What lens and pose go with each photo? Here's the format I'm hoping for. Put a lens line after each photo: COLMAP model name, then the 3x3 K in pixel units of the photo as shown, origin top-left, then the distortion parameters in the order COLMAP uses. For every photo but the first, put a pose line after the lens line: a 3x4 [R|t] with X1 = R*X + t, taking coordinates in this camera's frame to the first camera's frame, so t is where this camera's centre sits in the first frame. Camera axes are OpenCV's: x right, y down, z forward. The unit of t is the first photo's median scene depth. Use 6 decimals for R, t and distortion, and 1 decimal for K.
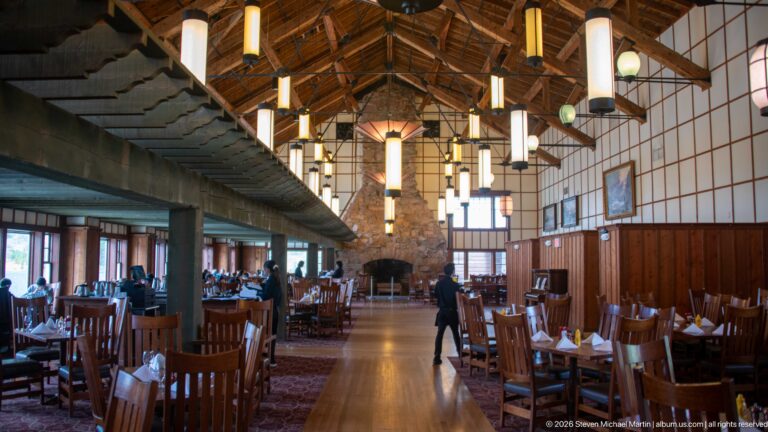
lens RADIAL K [[612.0, 0, 379.1], [0, 612.0, 211.1], [0, 0, 1]] dist [-0.106709, 0.030444]
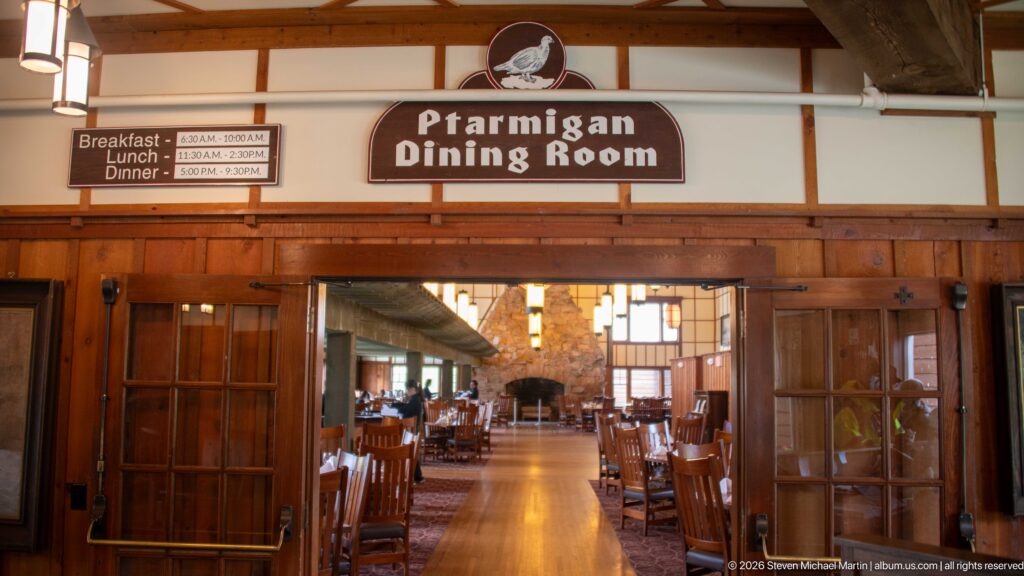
lens RADIAL K [[785.9, 0, 510.2], [0, 785.9, 292.3], [0, 0, 1]] dist [-0.080219, -0.000952]
pose [[0.999741, 0.003461, -0.022514, 0.008658], [-0.004119, 0.999563, -0.029268, -0.014755], [0.022402, 0.029353, 0.999318, -0.165633]]
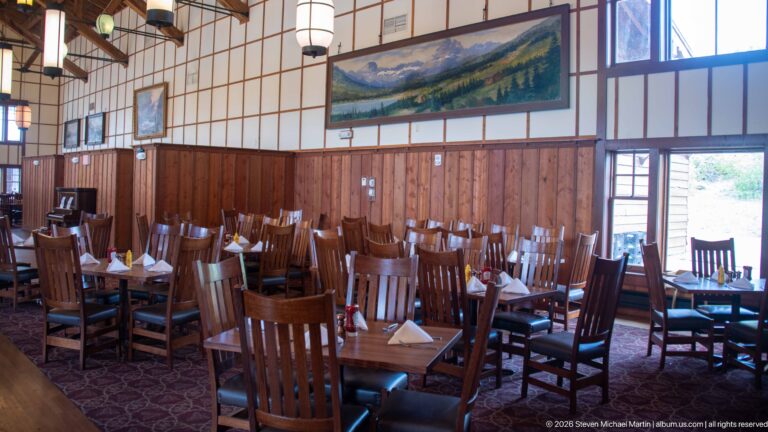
lens RADIAL K [[612.0, 0, 365.5], [0, 612.0, 188.8], [0, 0, 1]] dist [-0.106709, 0.030444]
pose [[0.736105, 0.015064, 0.676700, -0.013672], [-0.078310, 0.994934, 0.063036, 0.004139], [-0.672322, -0.099394, 0.733555, 0.023605]]
